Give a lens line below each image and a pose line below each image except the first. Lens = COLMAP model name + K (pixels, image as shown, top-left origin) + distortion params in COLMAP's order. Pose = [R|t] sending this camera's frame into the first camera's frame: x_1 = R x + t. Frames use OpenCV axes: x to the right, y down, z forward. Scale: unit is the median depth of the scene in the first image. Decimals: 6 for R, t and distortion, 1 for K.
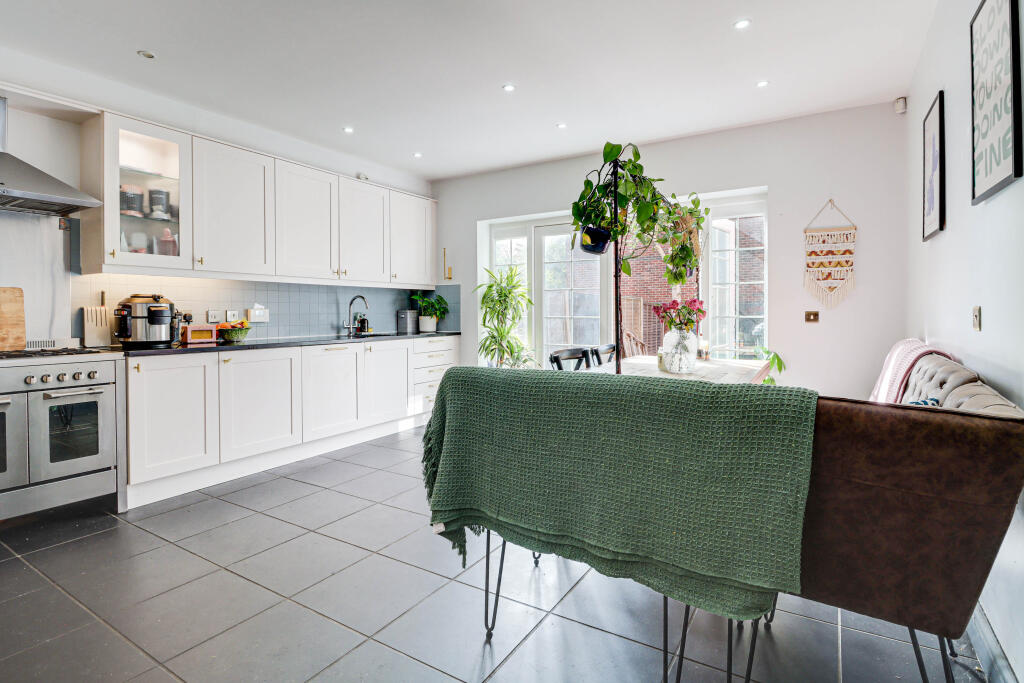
lens RADIAL K [[505.7, 0, 512.6], [0, 505.7, 317.6], [0, 0, 1]] dist [-0.000393, -0.013805]
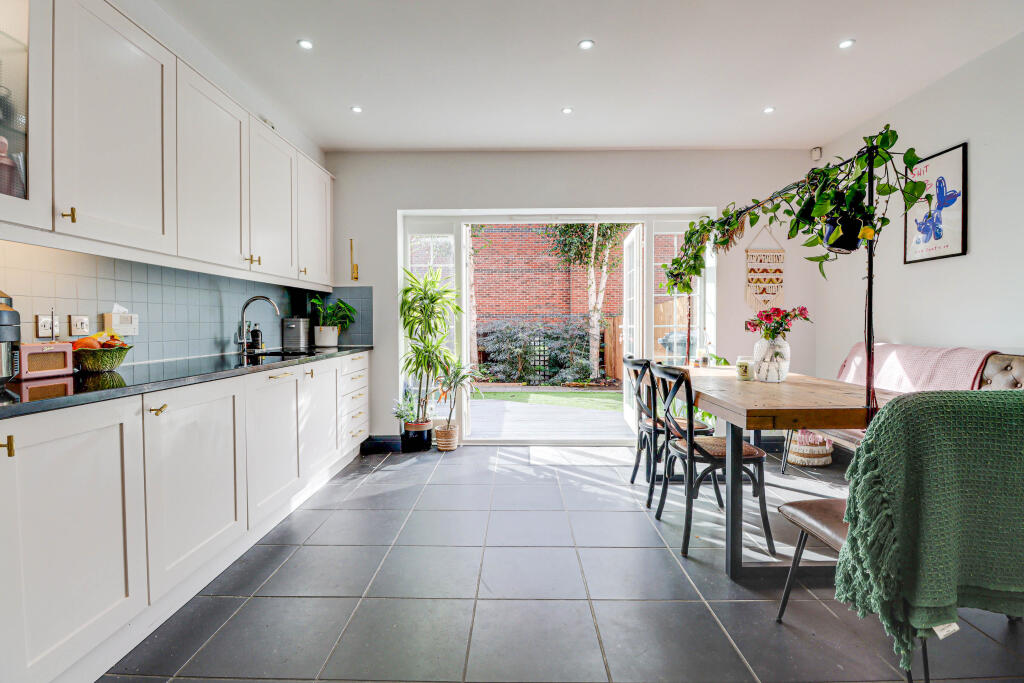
lens RADIAL K [[487.0, 0, 509.7], [0, 487.0, 329.2], [0, 0, 1]] dist [0.001738, -0.011597]
pose [[0.856569, -0.004319, 0.516014, -0.471417], [0.004189, 0.999990, 0.001418, 0.002640], [-0.516015, 0.000947, 0.856579, 0.347076]]
